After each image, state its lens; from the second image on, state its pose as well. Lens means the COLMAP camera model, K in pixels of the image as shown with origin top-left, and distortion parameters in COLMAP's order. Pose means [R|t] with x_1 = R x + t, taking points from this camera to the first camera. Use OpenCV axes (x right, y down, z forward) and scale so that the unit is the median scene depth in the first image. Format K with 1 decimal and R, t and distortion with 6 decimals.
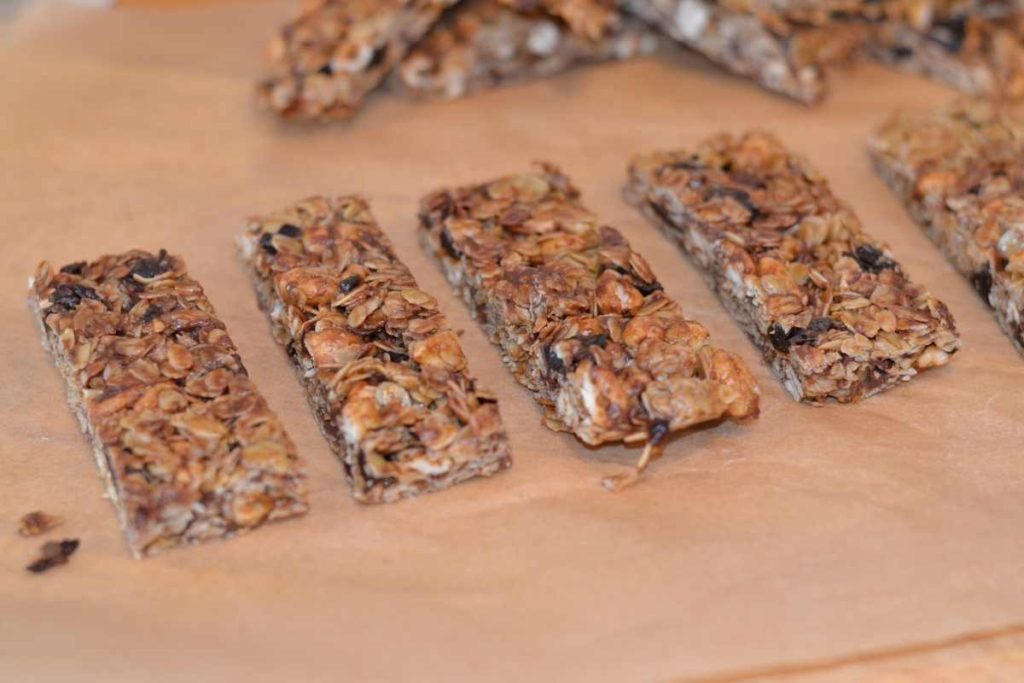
lens RADIAL K [[2508.6, 0, 512.0], [0, 2508.6, 341.5], [0, 0, 1]] dist [-0.098721, -0.354738]
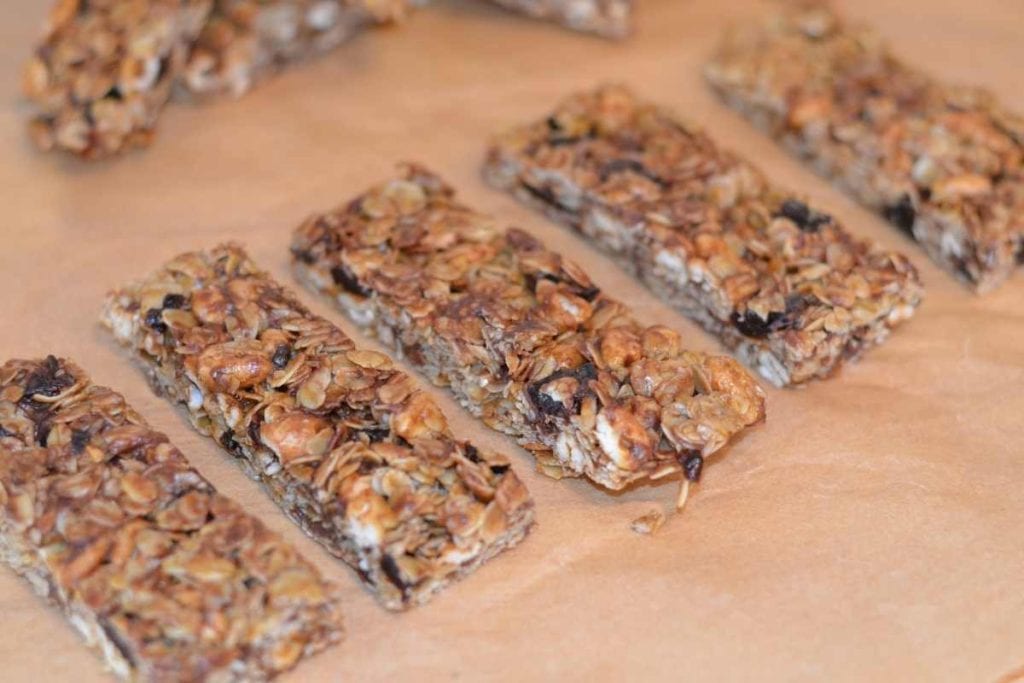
lens RADIAL K [[2508.6, 0, 512.0], [0, 2508.6, 341.5], [0, 0, 1]] dist [-0.098721, -0.354738]
pose [[0.939617, -0.196998, 0.279842, -0.233972], [0.168485, 0.978028, 0.122776, -0.122415], [-0.297880, -0.068213, 0.952163, 0.139716]]
